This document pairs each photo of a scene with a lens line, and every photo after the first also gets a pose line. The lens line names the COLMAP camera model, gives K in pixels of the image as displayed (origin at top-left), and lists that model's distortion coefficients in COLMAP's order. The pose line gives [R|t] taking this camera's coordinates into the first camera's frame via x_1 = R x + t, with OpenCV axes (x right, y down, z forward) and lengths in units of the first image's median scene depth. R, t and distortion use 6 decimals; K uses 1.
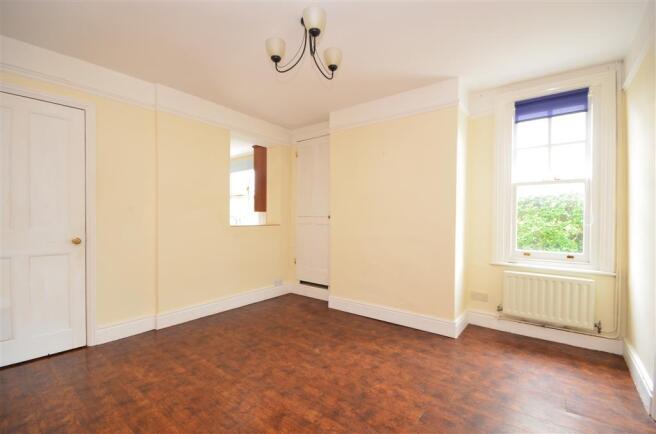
lens RADIAL K [[289.2, 0, 330.8], [0, 289.2, 218.7], [0, 0, 1]] dist [-0.002129, -0.000271]
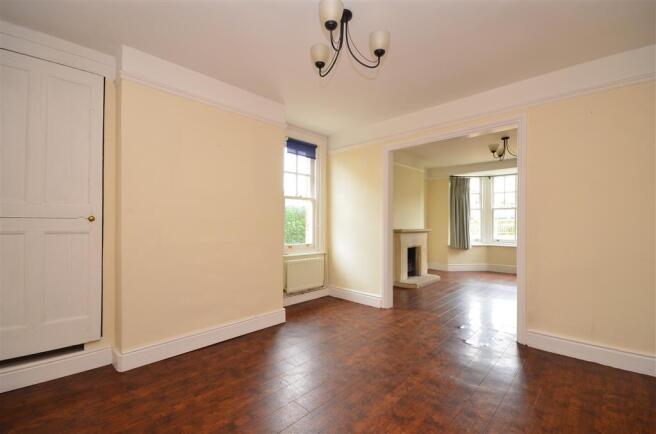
lens RADIAL K [[289.2, 0, 330.7], [0, 289.2, 220.3], [0, 0, 1]] dist [-0.002129, -0.000271]
pose [[0.091093, 0.007020, 0.995818, -0.728774], [-0.004698, 0.999967, -0.006619, -0.000378], [-0.995831, -0.004076, 0.091123, 0.685879]]
